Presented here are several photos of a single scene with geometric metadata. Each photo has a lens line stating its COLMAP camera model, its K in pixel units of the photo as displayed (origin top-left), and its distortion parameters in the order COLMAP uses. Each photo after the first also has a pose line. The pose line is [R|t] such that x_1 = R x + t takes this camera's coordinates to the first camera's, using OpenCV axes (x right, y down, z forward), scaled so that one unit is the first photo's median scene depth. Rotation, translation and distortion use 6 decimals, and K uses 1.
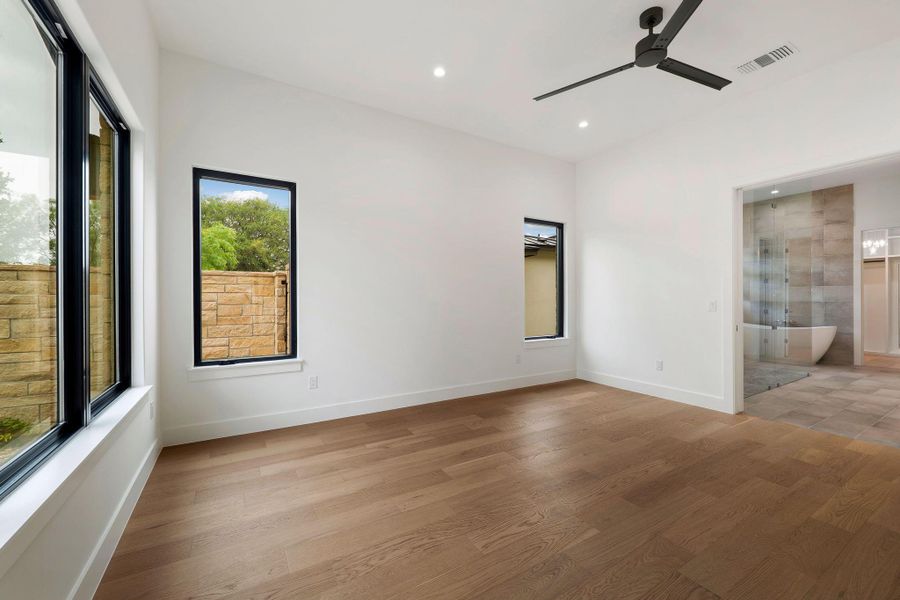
lens RADIAL K [[364.4, 0, 447.2], [0, 364.4, 299.7], [0, 0, 1]] dist [-0.007151, 0.001275]
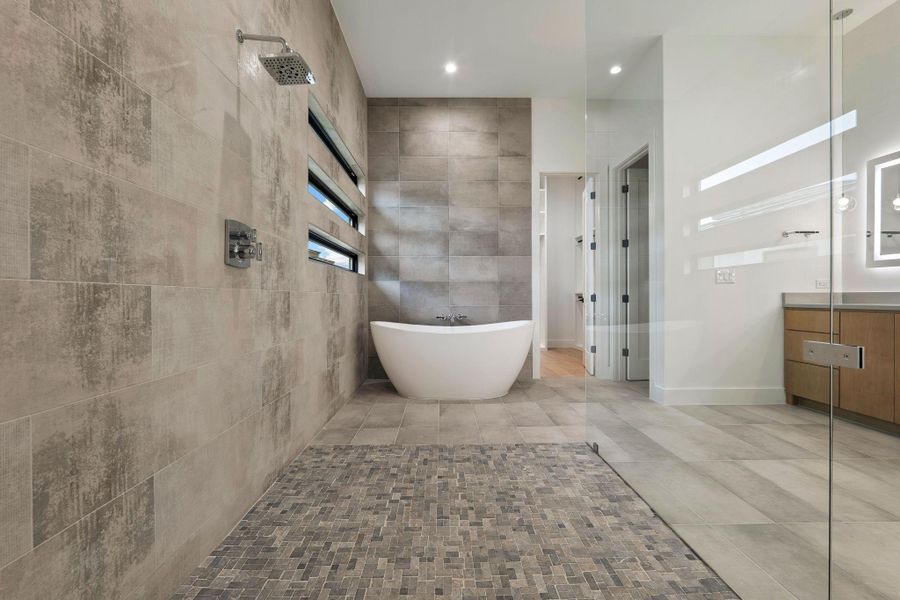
lens RADIAL K [[364.4, 0, 452.0], [0, 364.4, 298.4], [0, 0, 1]] dist [-0.007151, 0.001275]
pose [[0.501359, -0.000918, 0.865239, 0.441766], [0.004690, 0.999988, -0.001656, 0.033392], [-0.865226, 0.004889, 0.501358, 0.719650]]
